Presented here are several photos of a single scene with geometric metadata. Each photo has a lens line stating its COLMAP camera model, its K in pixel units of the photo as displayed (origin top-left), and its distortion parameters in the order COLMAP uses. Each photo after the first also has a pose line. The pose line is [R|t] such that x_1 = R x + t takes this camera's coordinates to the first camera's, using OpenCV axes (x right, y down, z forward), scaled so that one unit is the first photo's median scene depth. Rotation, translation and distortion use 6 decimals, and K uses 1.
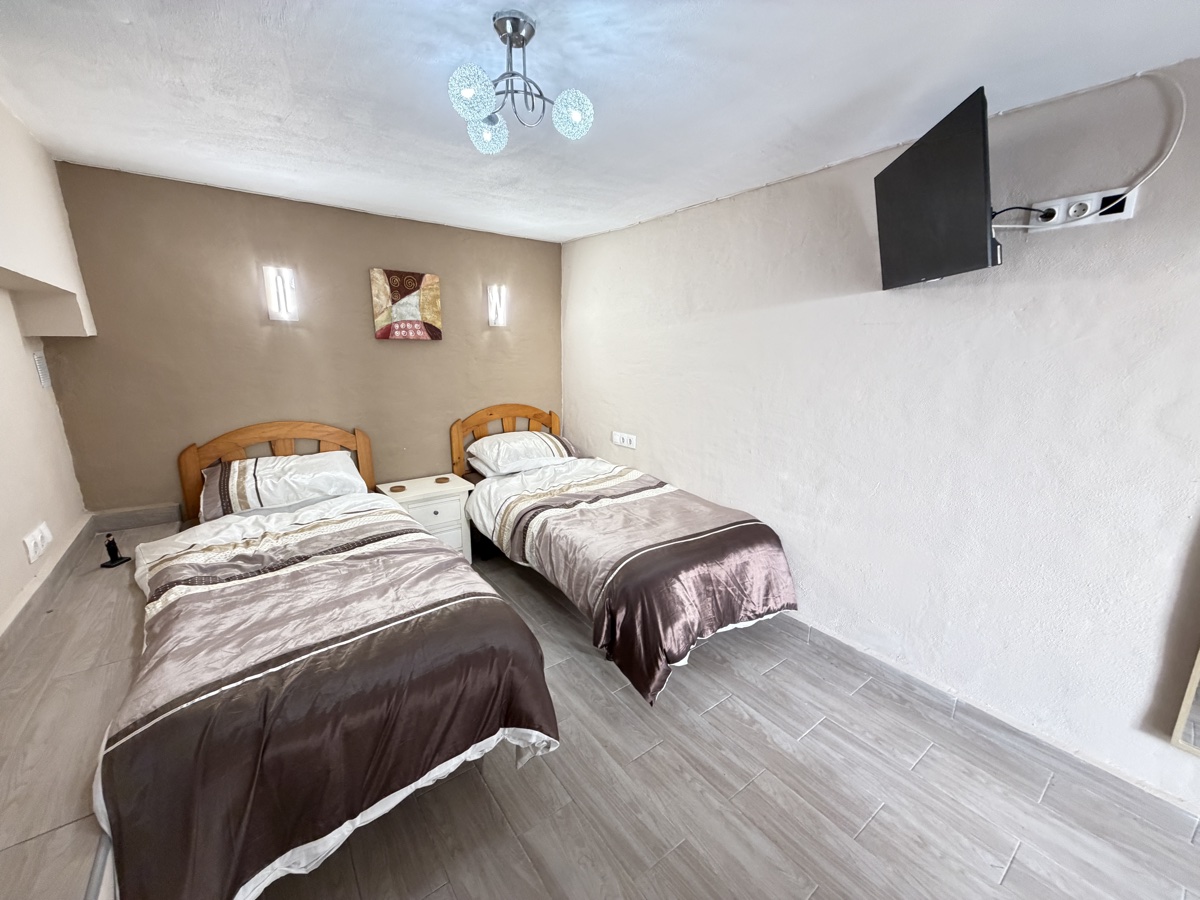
lens RADIAL K [[477.7, 0, 599.5], [0, 477.7, 451.5], [0, 0, 1]] dist [0.000170, 0.000040]
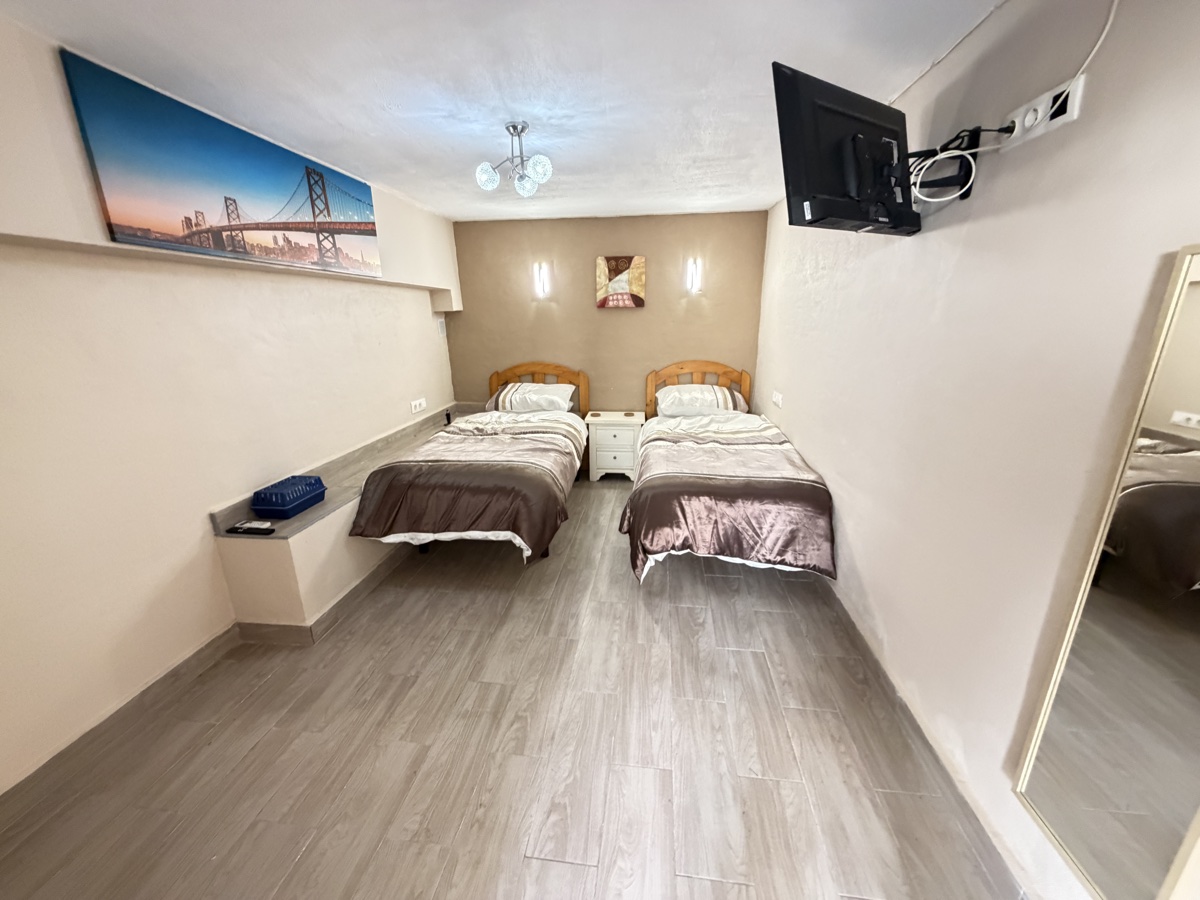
lens RADIAL K [[477.7, 0, 599.0], [0, 477.7, 451.2], [0, 0, 1]] dist [0.000170, 0.000040]
pose [[0.723185, 0.171913, -0.668916, 0.646275], [-0.128051, 0.985109, 0.114735, 0.023740], [0.678680, 0.002681, 0.734429, -0.040212]]
